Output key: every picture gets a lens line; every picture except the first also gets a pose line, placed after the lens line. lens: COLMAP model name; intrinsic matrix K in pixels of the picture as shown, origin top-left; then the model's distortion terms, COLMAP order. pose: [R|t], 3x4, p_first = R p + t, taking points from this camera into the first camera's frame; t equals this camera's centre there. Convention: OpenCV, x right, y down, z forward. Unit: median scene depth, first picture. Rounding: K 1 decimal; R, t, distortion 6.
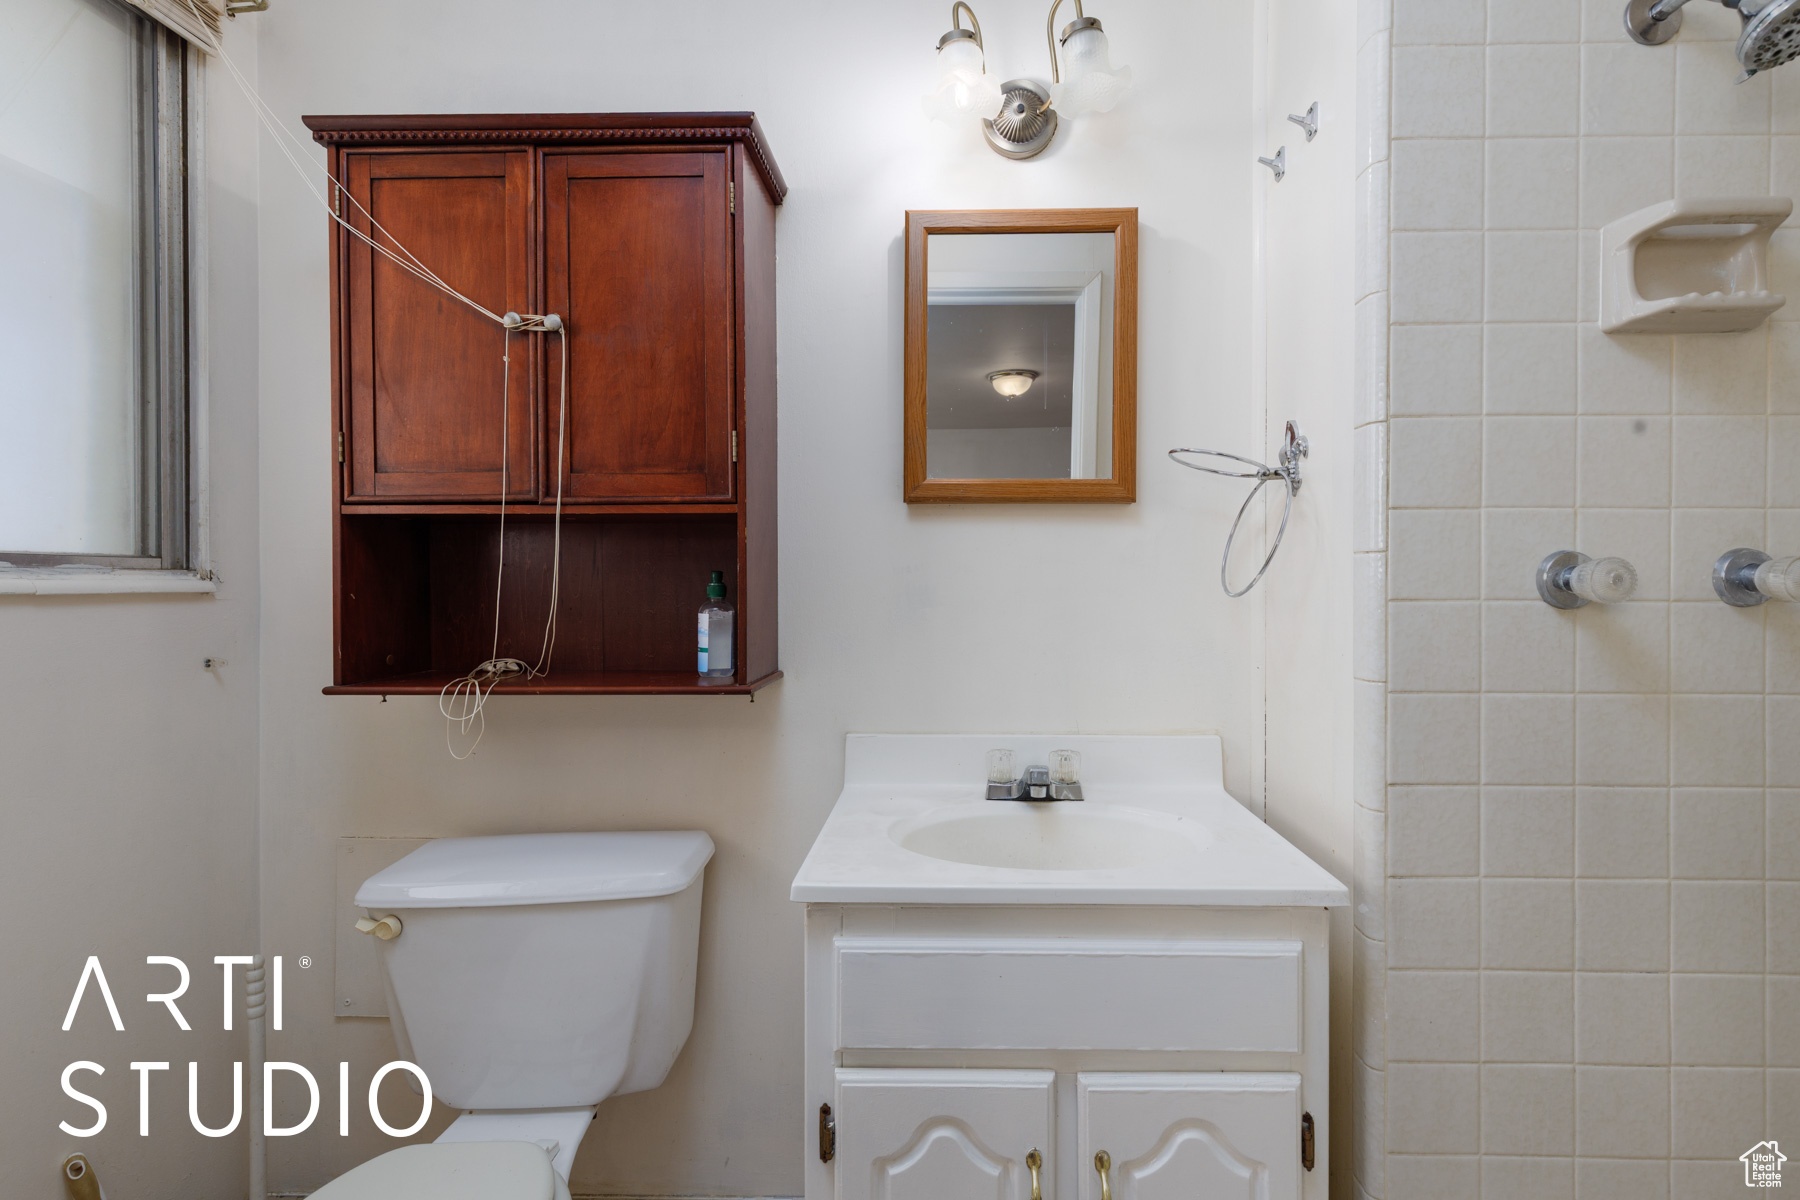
lens RADIAL K [[827.7, 0, 905.8], [0, 827.7, 598.6], [0, 0, 1]] dist [0.003302, 0.000113]
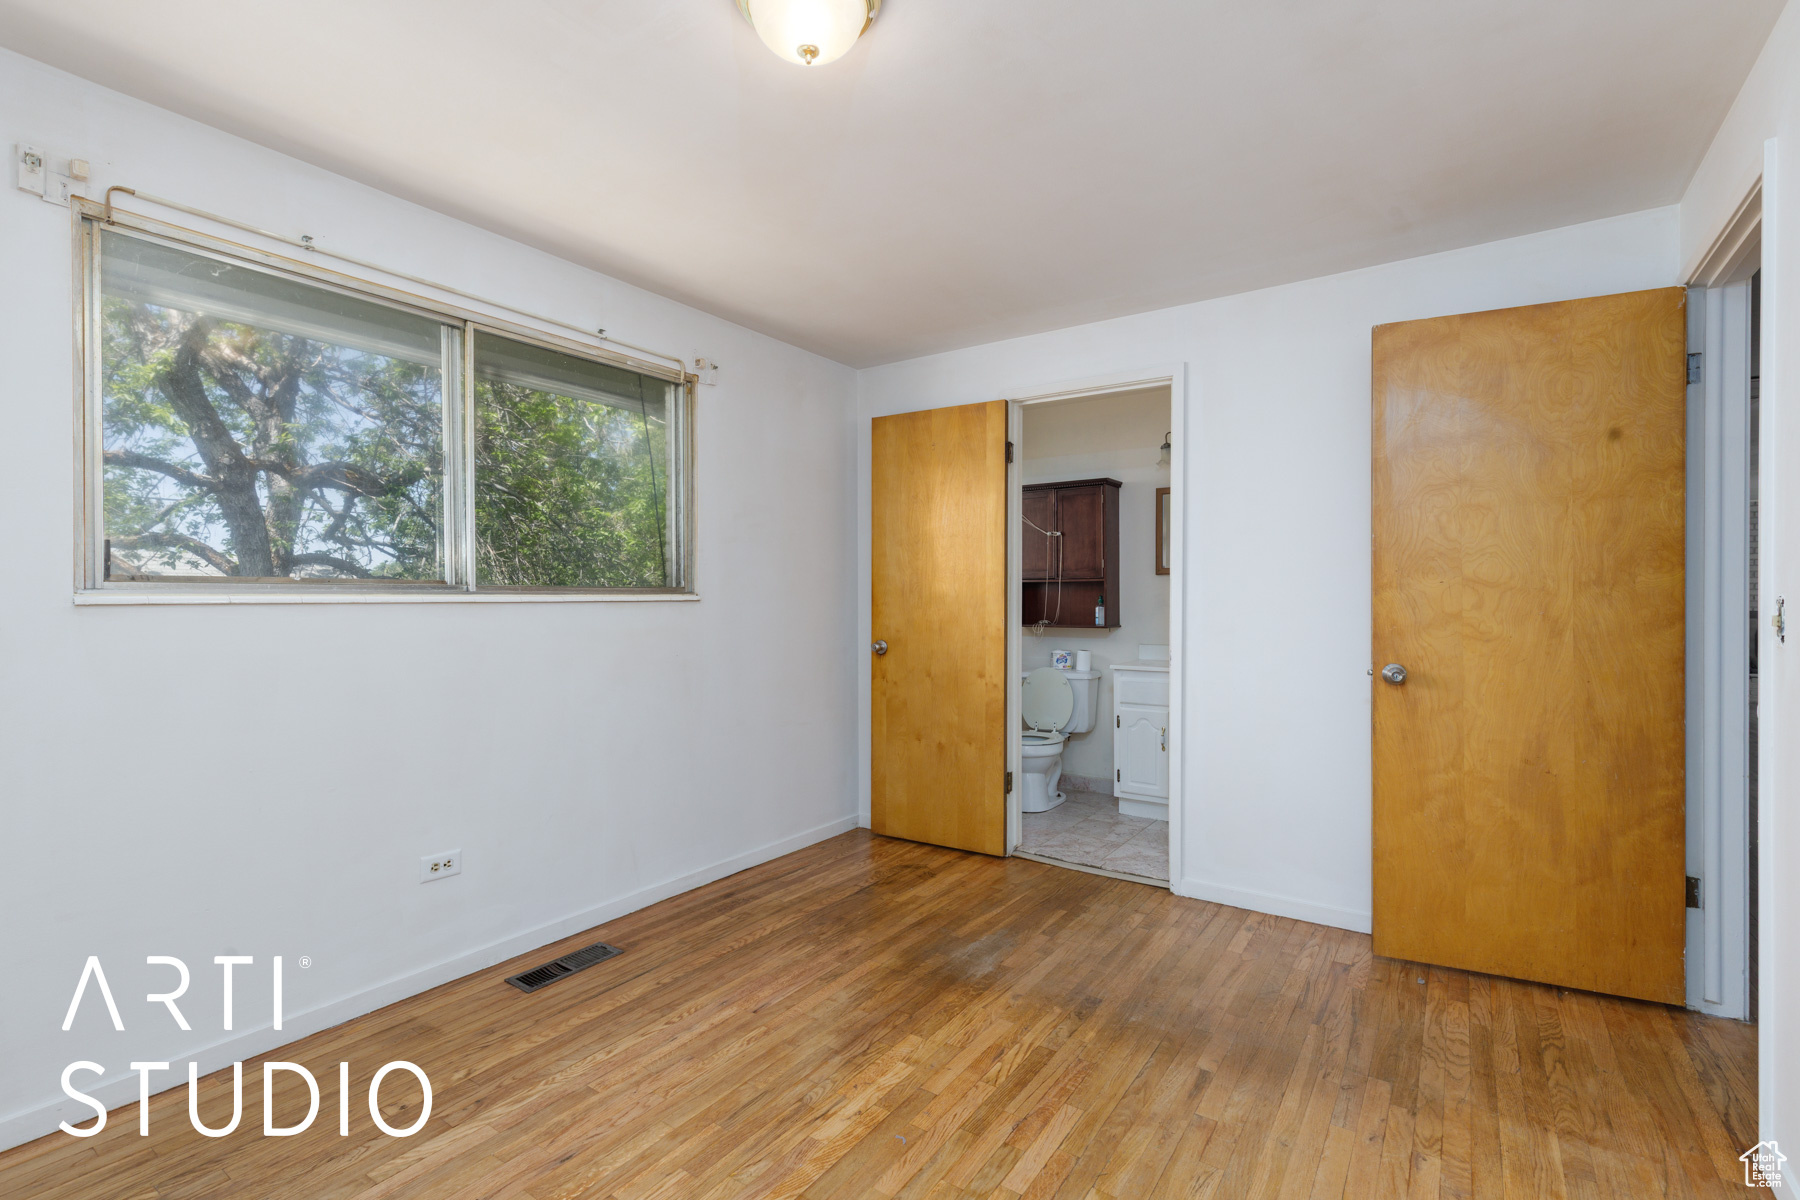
lens RADIAL K [[827.7, 0, 898.6], [0, 827.7, 610.1], [0, 0, 1]] dist [0.003302, 0.000113]
pose [[0.845518, -0.003312, -0.533937, 1.016604], [-0.000893, 0.999971, -0.007617, 0.060335], [0.533946, 0.006918, 0.845490, -2.693455]]
